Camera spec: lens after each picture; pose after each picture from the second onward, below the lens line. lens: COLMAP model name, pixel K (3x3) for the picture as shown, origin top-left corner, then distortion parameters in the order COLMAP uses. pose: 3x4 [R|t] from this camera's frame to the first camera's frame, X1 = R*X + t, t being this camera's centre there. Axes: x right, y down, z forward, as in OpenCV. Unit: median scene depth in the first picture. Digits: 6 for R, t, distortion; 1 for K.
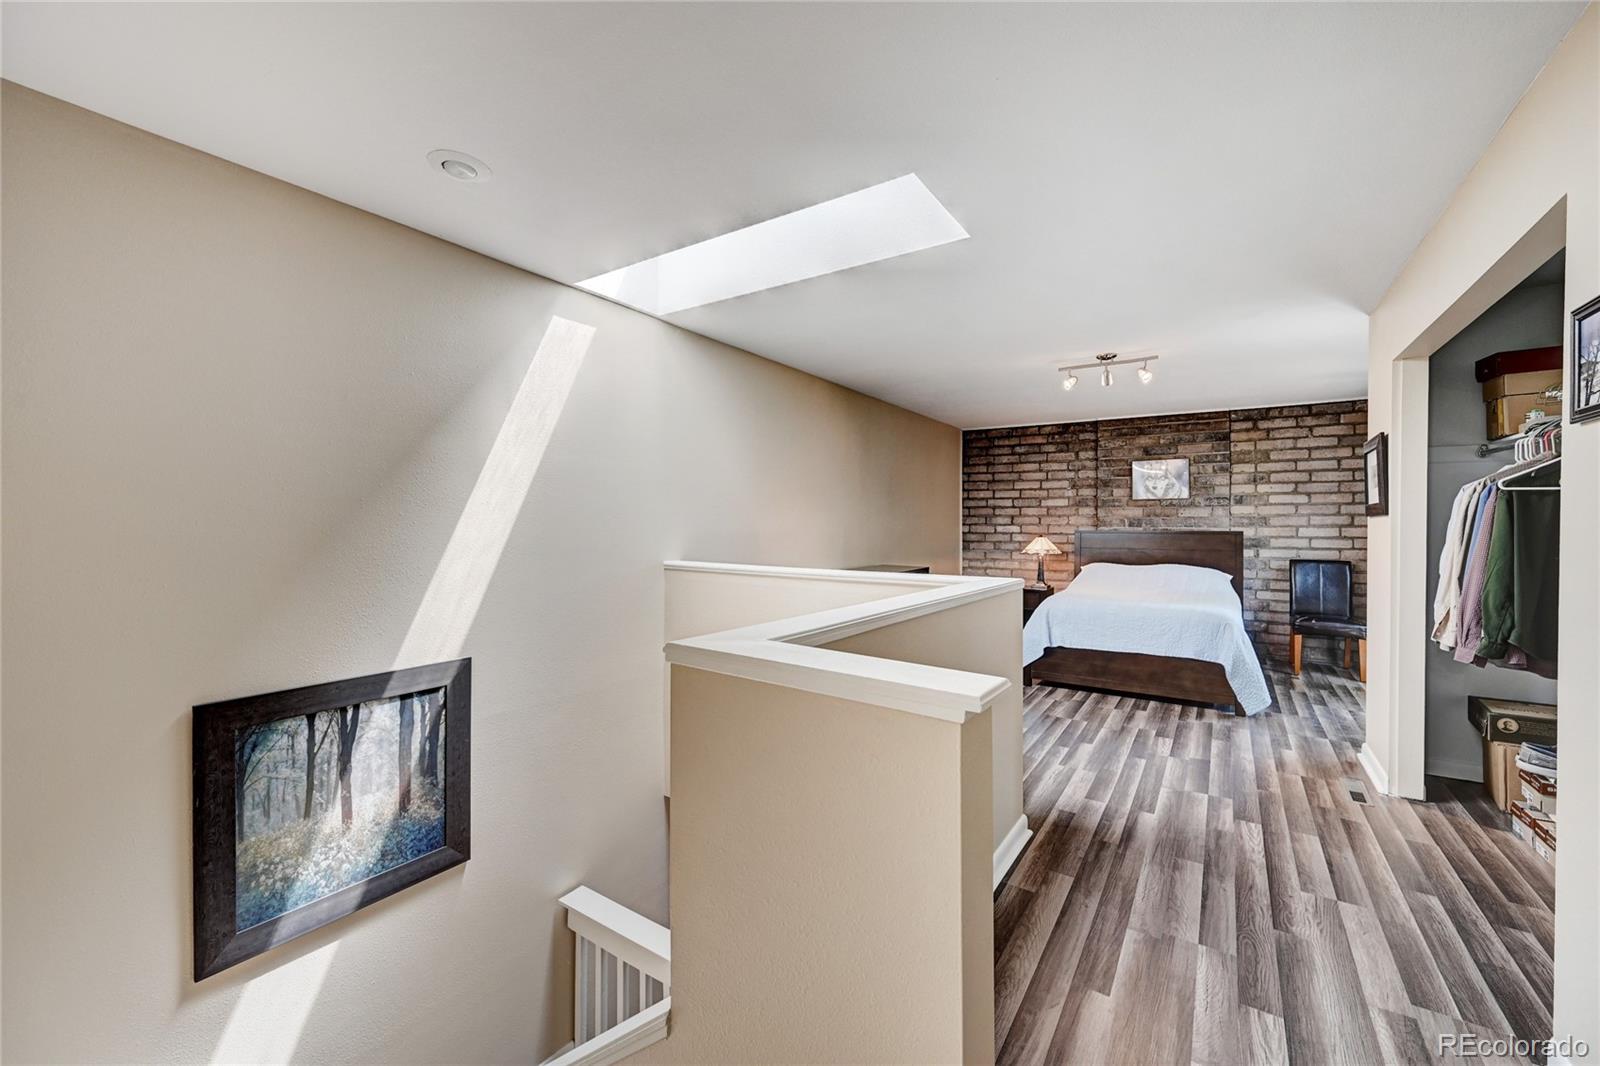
lens RADIAL K [[634.3, 0, 798.1], [0, 634.3, 526.5], [0, 0, 1]] dist [-0.000120, 0.001007]
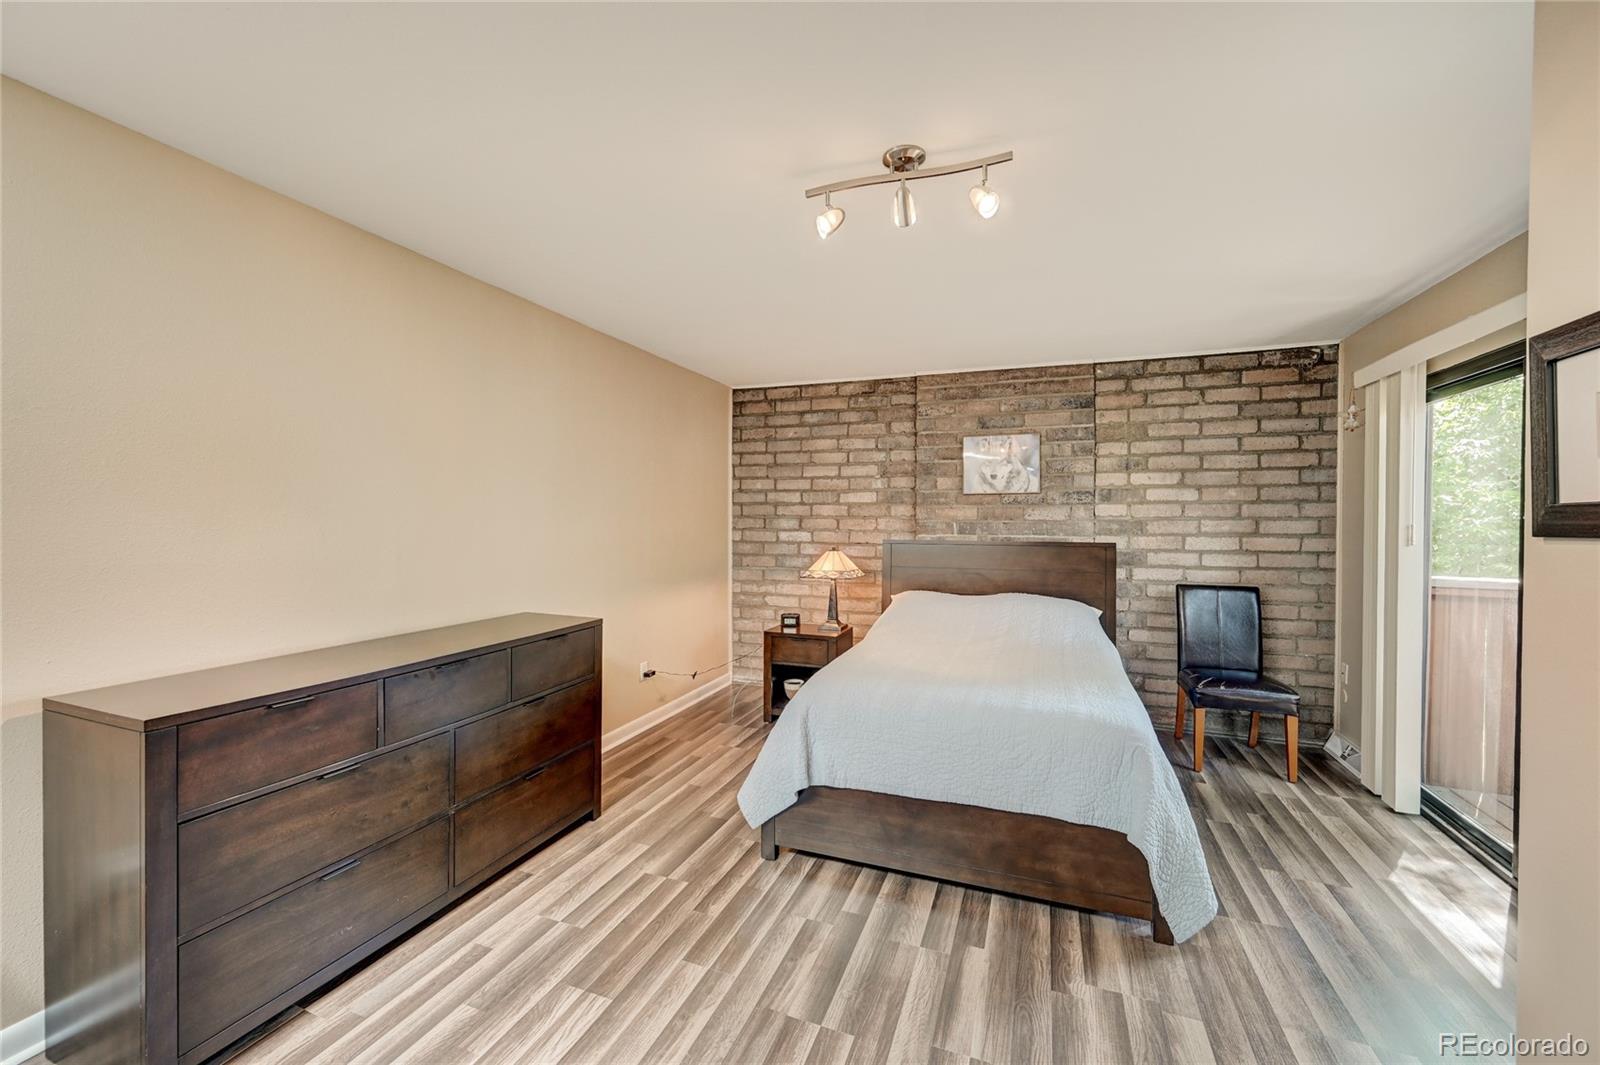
lens RADIAL K [[631.4, 0, 800.3], [0, 631.4, 525.4], [0, 0, 1]] dist [-0.001197, 0.000082]
pose [[0.974447, -0.001245, 0.224613, 0.230089], [-0.000108, 0.999982, 0.006015, -0.014174], [-0.224616, -0.005886, 0.974429, 0.427161]]
